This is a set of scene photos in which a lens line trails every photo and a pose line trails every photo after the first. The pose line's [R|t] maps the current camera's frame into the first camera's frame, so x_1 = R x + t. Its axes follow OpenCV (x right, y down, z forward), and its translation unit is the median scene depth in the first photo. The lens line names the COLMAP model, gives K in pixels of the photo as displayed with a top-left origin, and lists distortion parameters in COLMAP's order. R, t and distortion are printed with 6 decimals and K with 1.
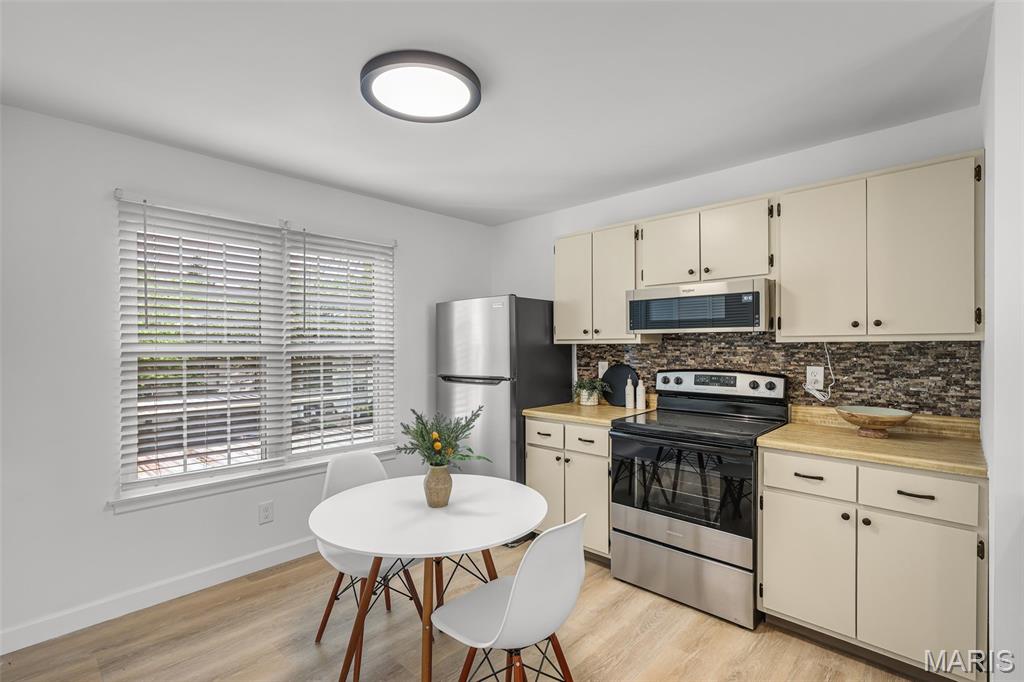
lens RADIAL K [[473.6, 0, 512.7], [0, 473.6, 347.4], [0, 0, 1]] dist [-0.003079, -0.000495]
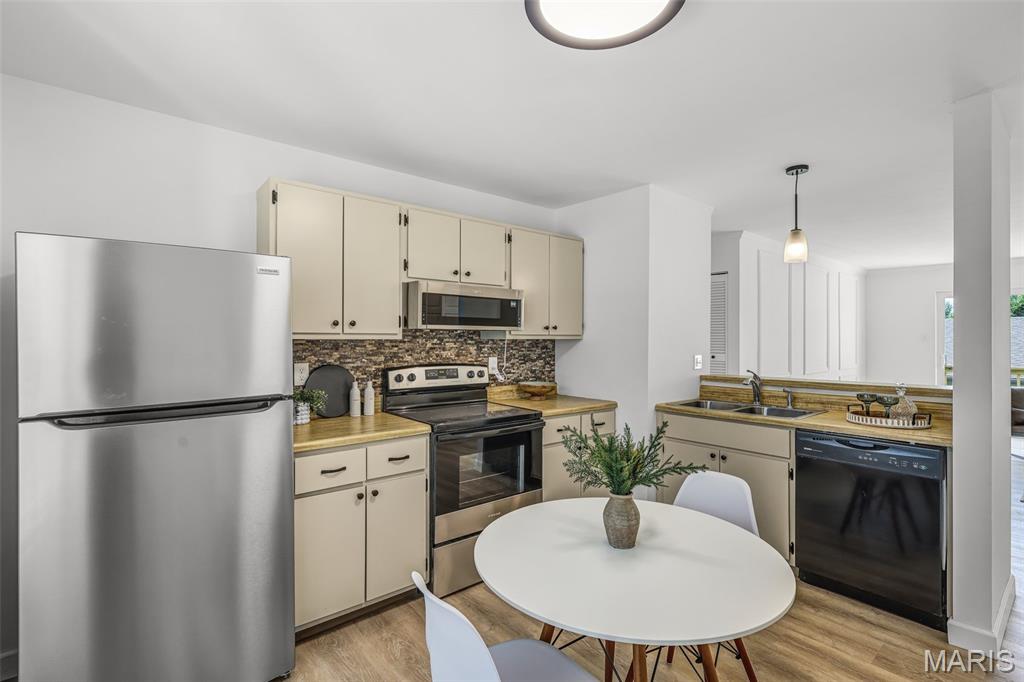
lens RADIAL K [[473.6, 0, 512.1], [0, 473.6, 340.0], [0, 0, 1]] dist [-0.003079, -0.000495]
pose [[0.116267, 0.004483, 0.993208, -0.630094], [0.005123, 0.999974, -0.005113, -0.001197], [-0.993205, 0.005683, 0.116241, 0.710677]]
